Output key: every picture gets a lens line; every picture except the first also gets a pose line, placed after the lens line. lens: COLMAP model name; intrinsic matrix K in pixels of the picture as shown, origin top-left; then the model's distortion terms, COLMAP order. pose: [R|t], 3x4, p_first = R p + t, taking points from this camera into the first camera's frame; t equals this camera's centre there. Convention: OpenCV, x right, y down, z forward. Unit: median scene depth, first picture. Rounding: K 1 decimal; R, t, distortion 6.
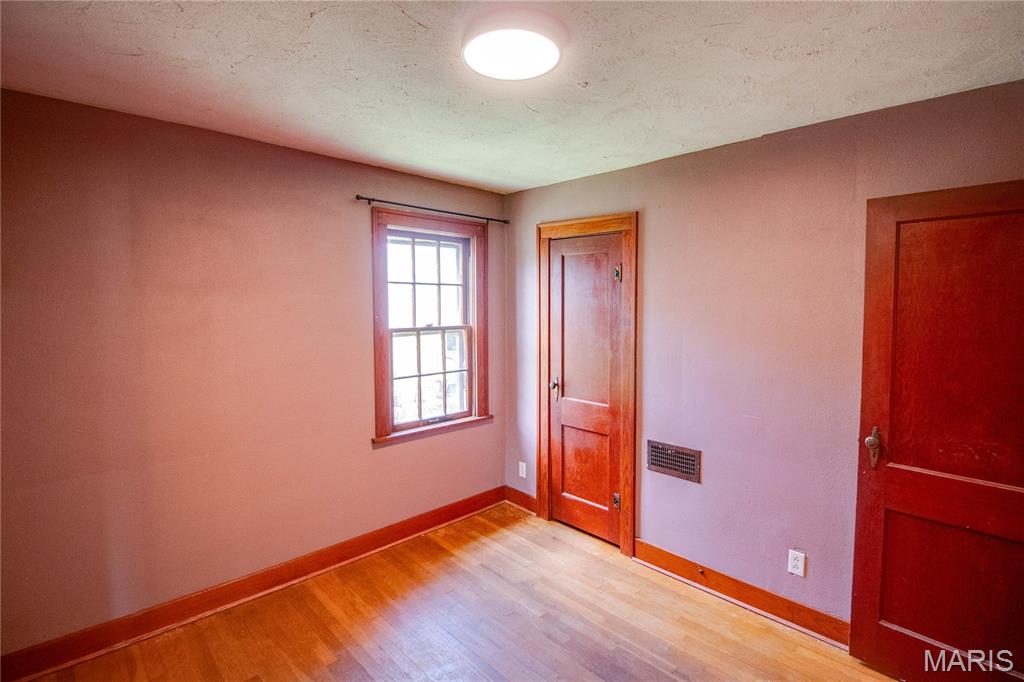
lens RADIAL K [[481.2, 0, 522.6], [0, 481.2, 326.5], [0, 0, 1]] dist [-0.000148, -0.014519]
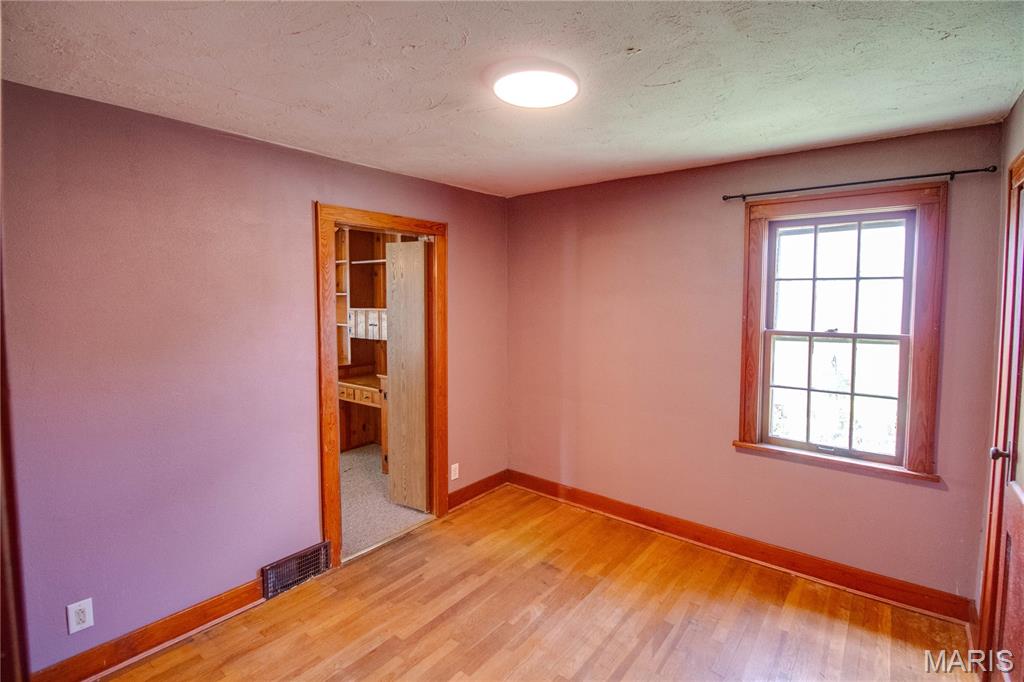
lens RADIAL K [[487.6, 0, 544.3], [0, 487.6, 327.4], [0, 0, 1]] dist [-0.040584, 0.000280]
pose [[0.132405, 0.055635, -0.989633, 0.541484], [-0.052752, 0.997404, 0.049014, -0.022049], [0.989791, 0.045715, 0.134997, 0.425718]]
